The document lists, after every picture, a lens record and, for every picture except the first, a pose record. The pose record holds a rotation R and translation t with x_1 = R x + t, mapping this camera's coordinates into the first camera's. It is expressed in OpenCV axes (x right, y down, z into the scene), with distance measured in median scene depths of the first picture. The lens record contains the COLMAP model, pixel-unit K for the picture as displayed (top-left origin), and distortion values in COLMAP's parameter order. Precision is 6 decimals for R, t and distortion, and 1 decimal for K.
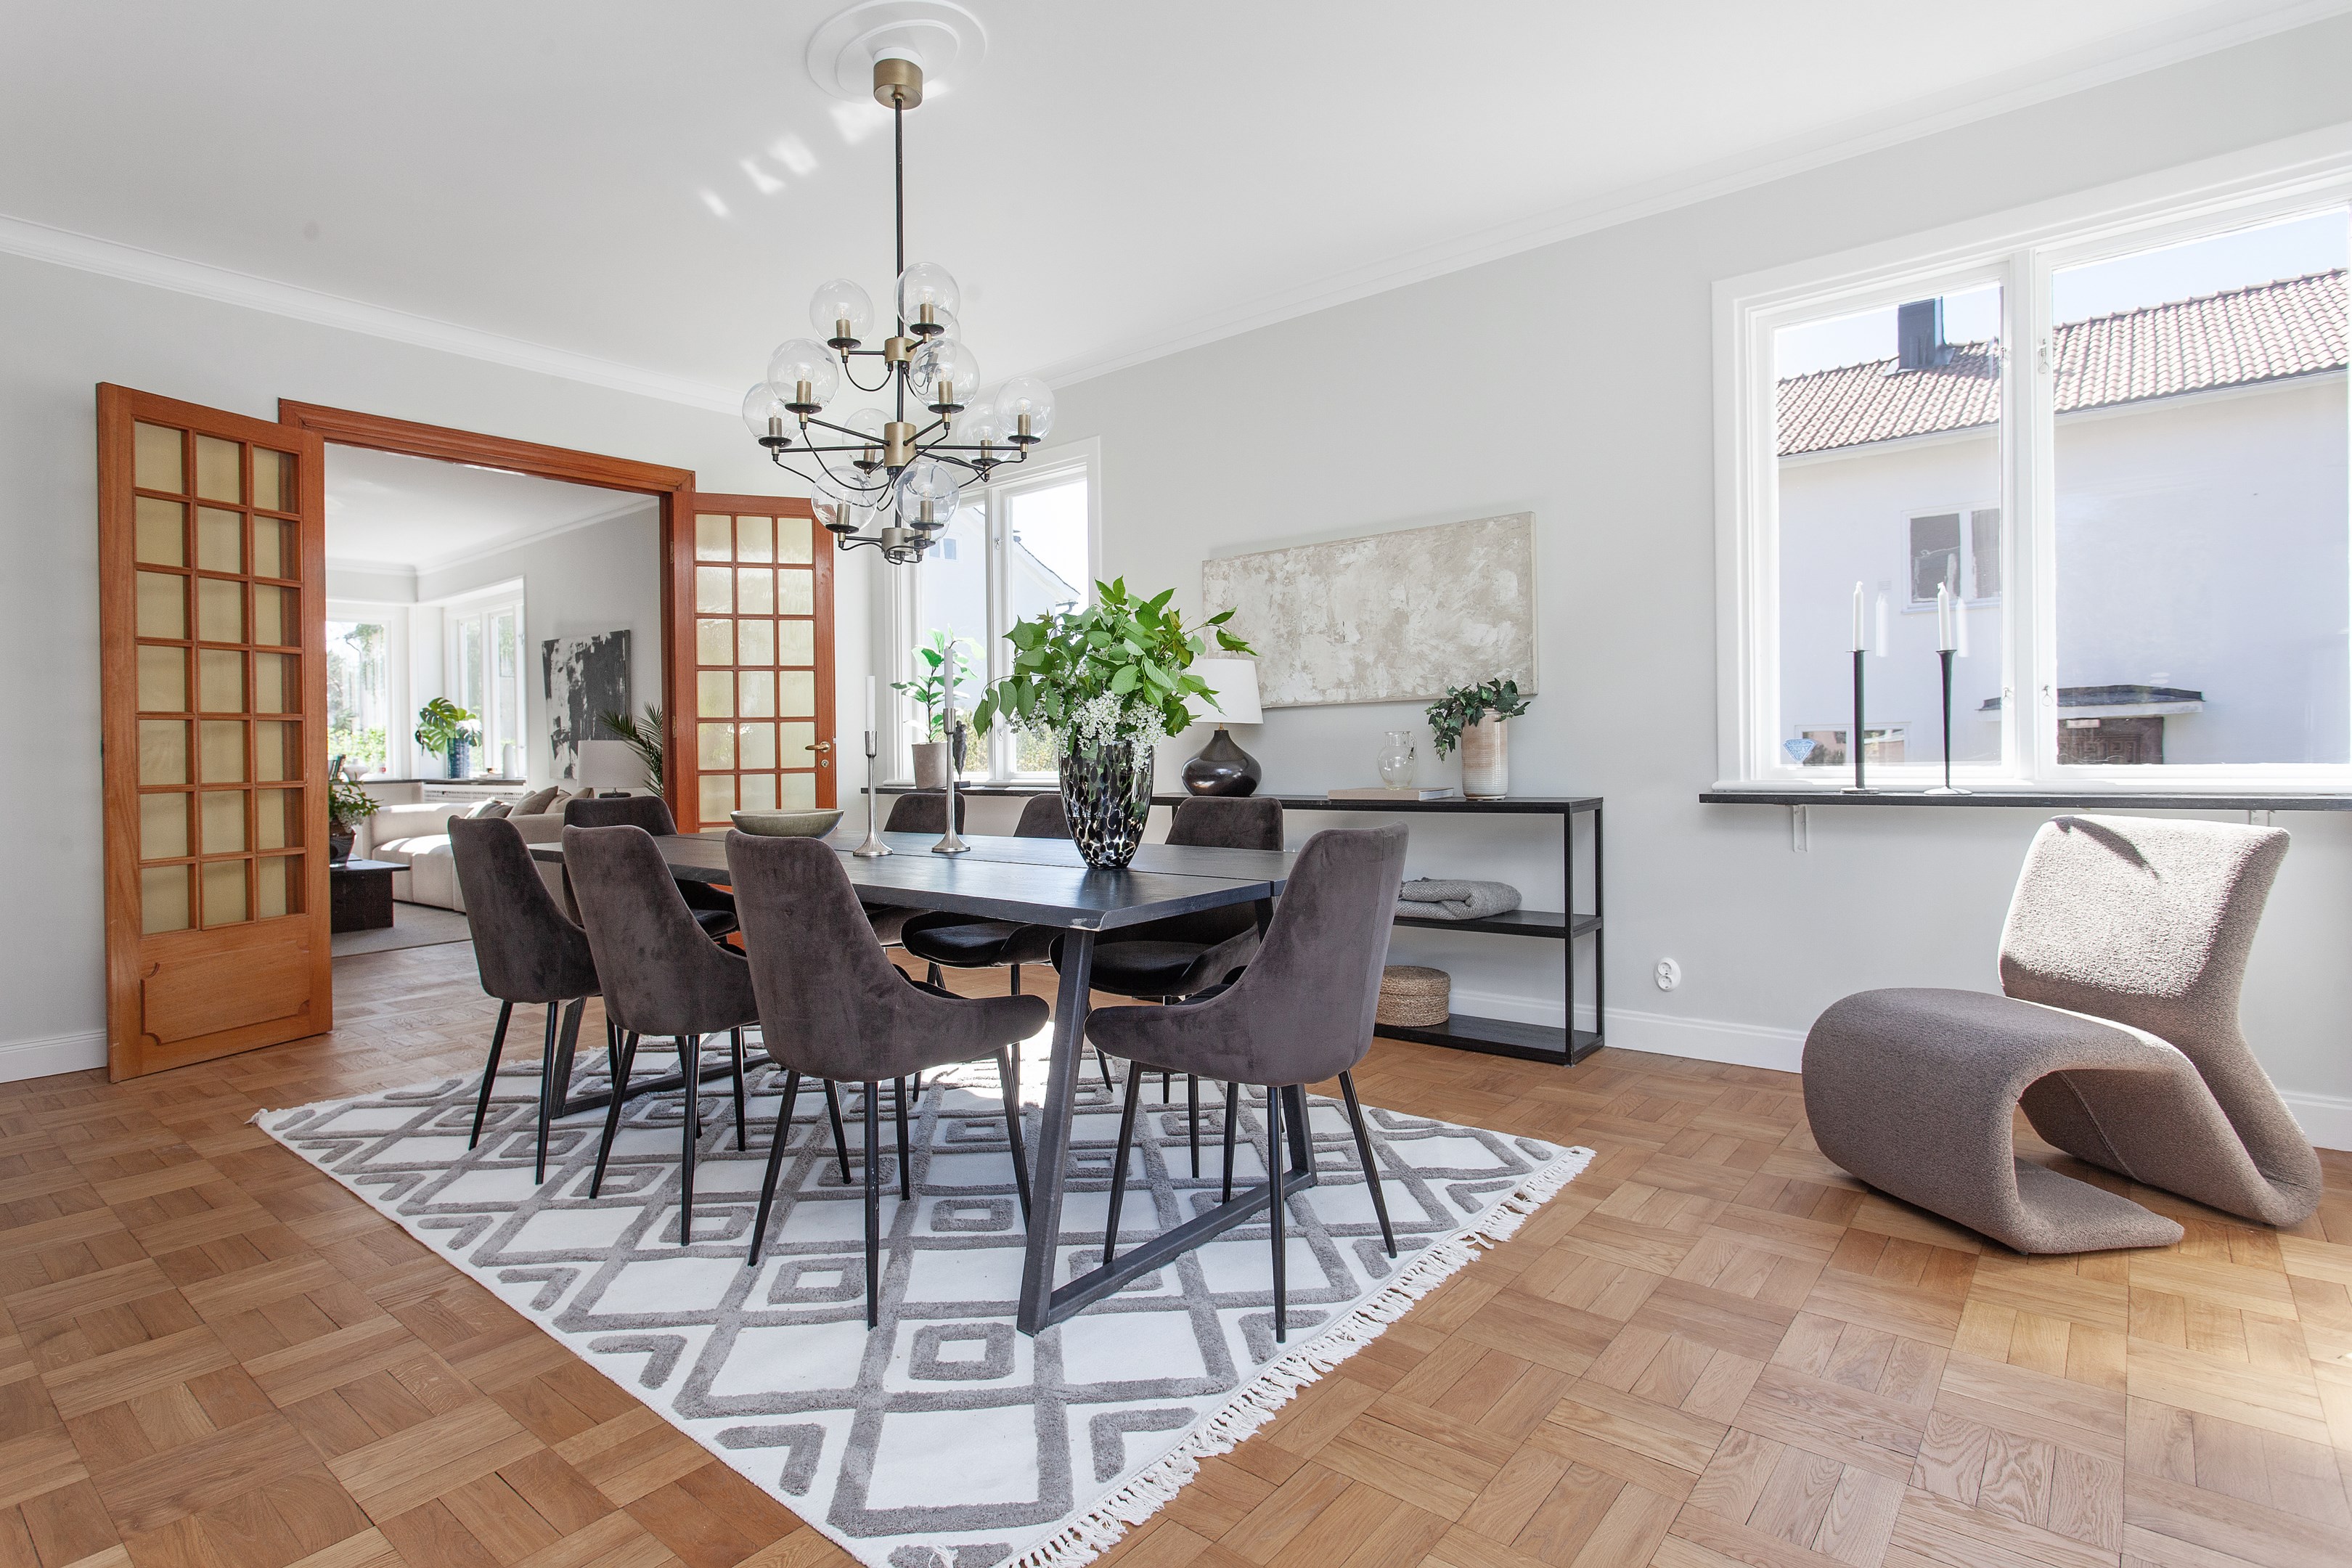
lens RADIAL K [[1132.8, 0, 1182.8], [0, 1132.8, 767.6], [0, 0, 1]] dist [-0.002812, -0.000119]
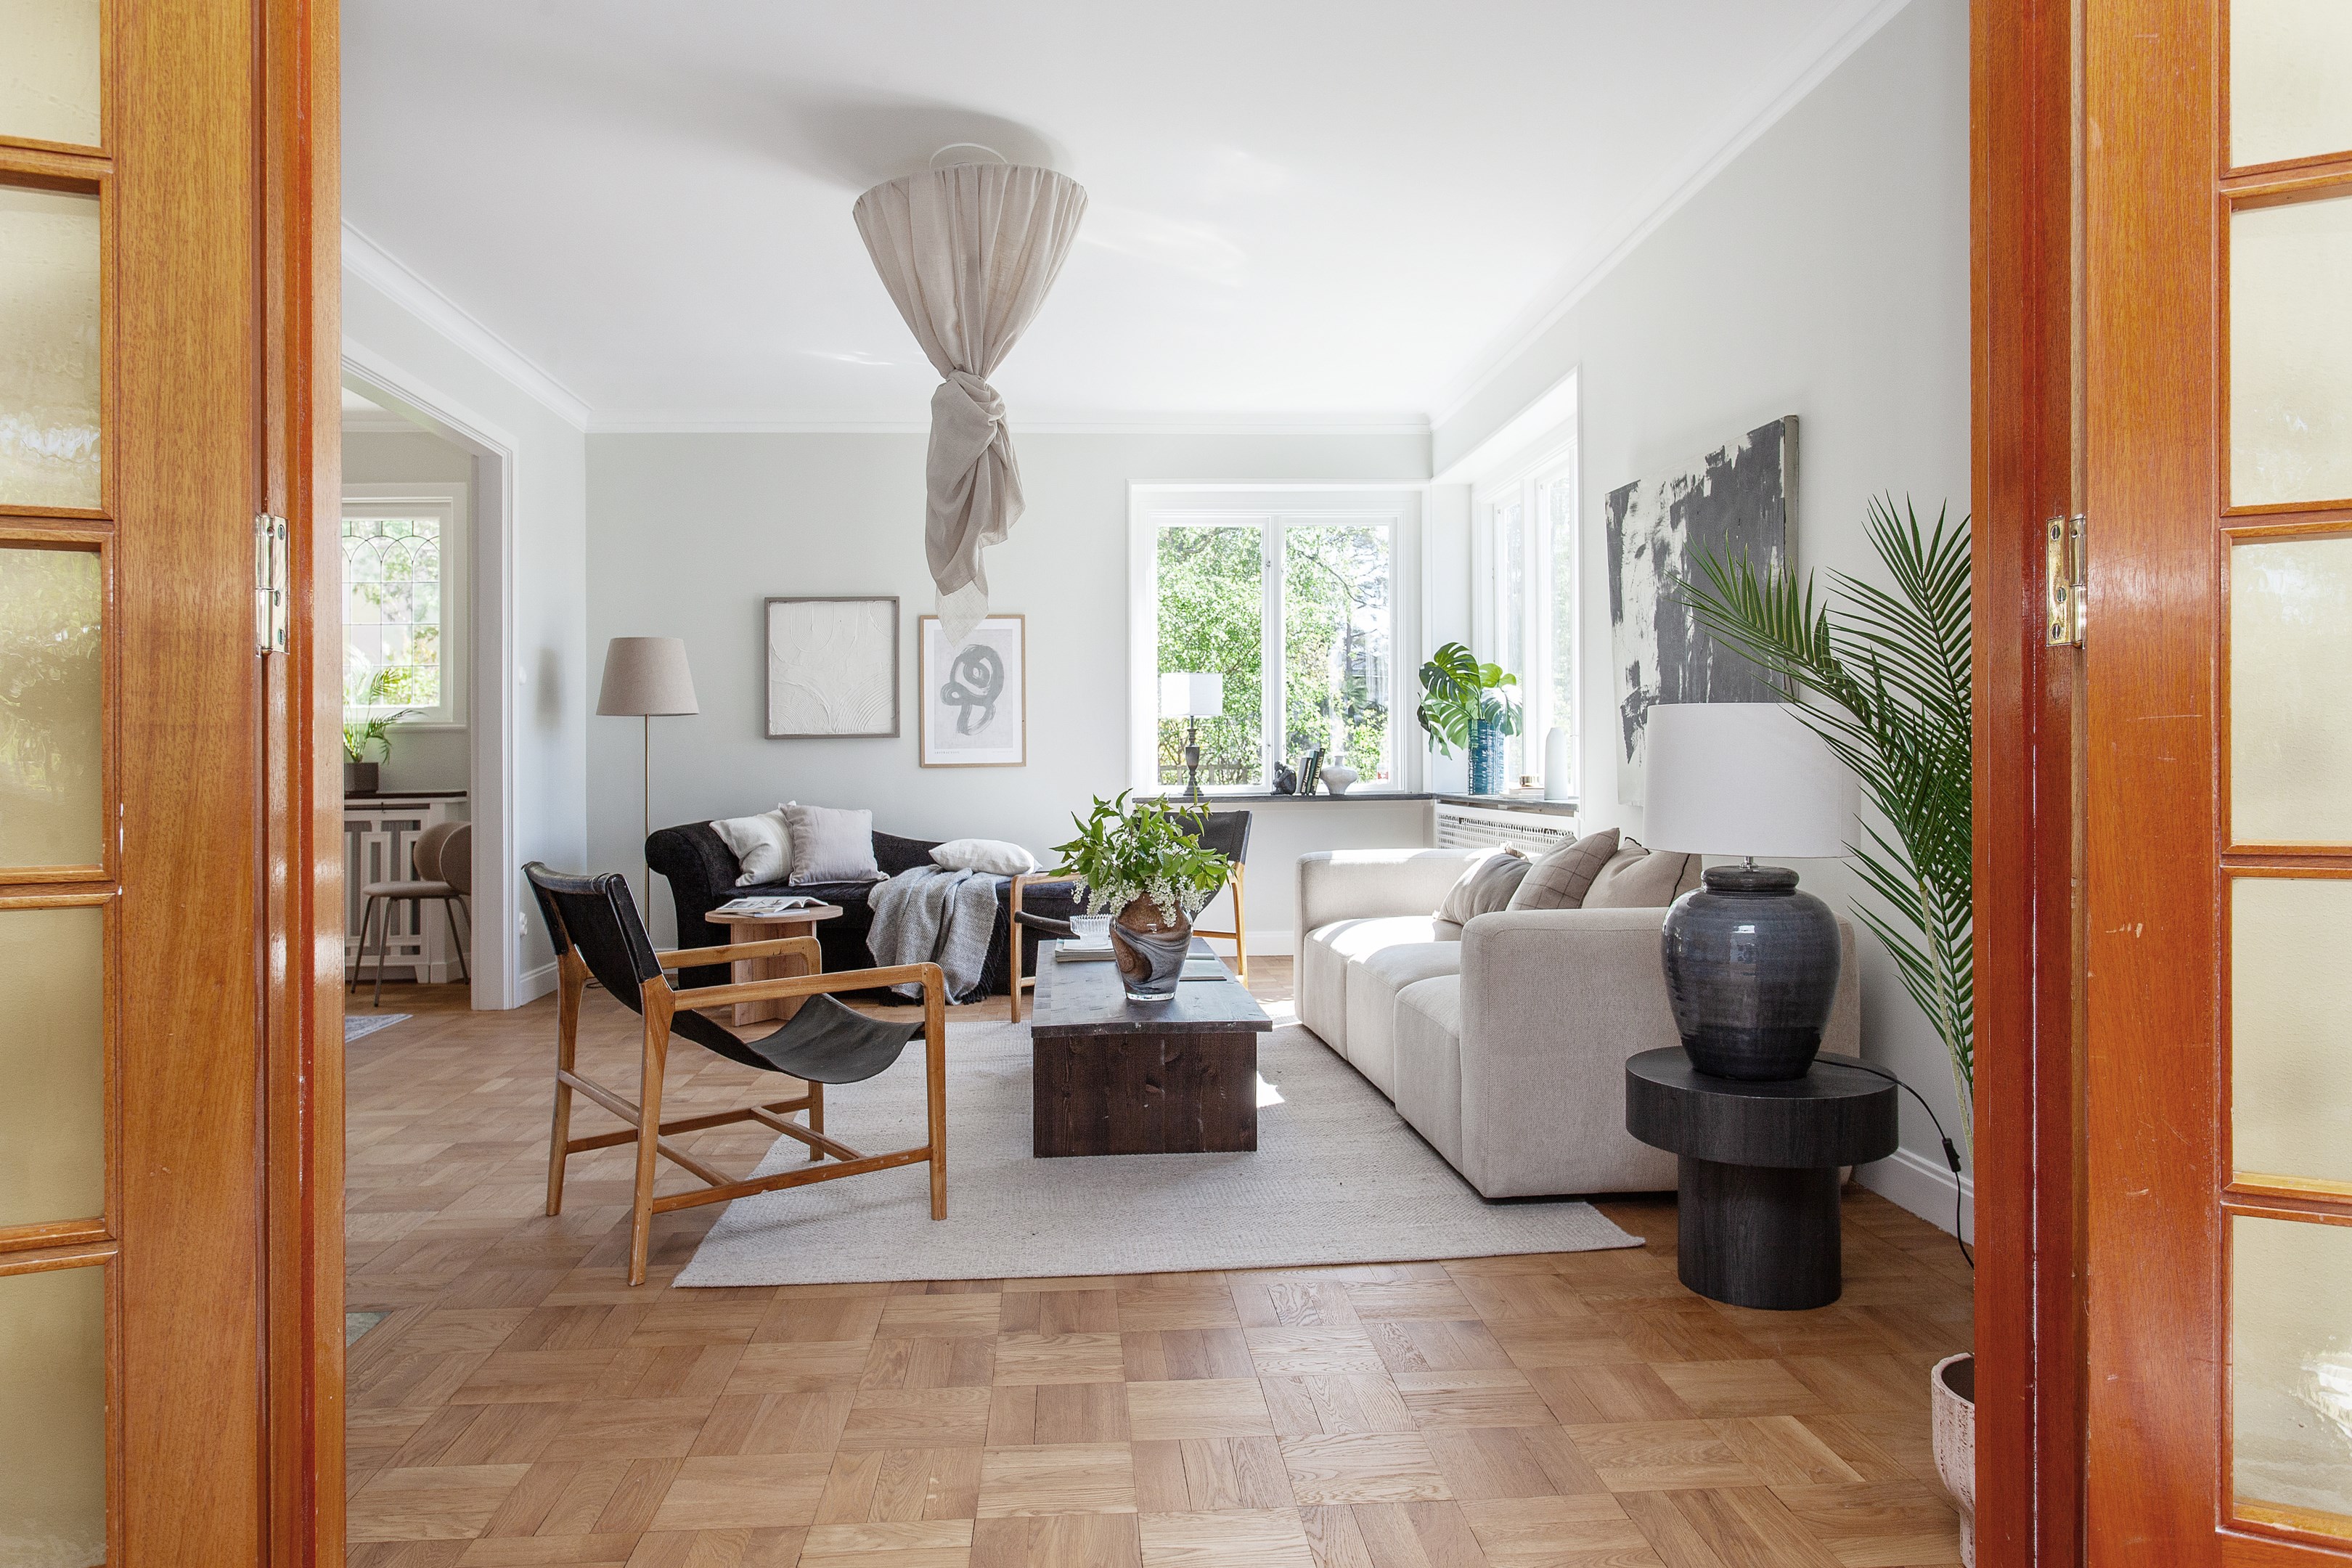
lens RADIAL K [[1552.1, 0, 1177.8], [0, 1552.1, 776.6], [0, 0, 1]] dist [-0.006716, -0.000676]
pose [[0.674139, 0.015262, -0.738447, -0.223570], [-0.013347, 0.999875, 0.008480, -0.003922], [0.738484, 0.004139, 0.674258, 0.455566]]
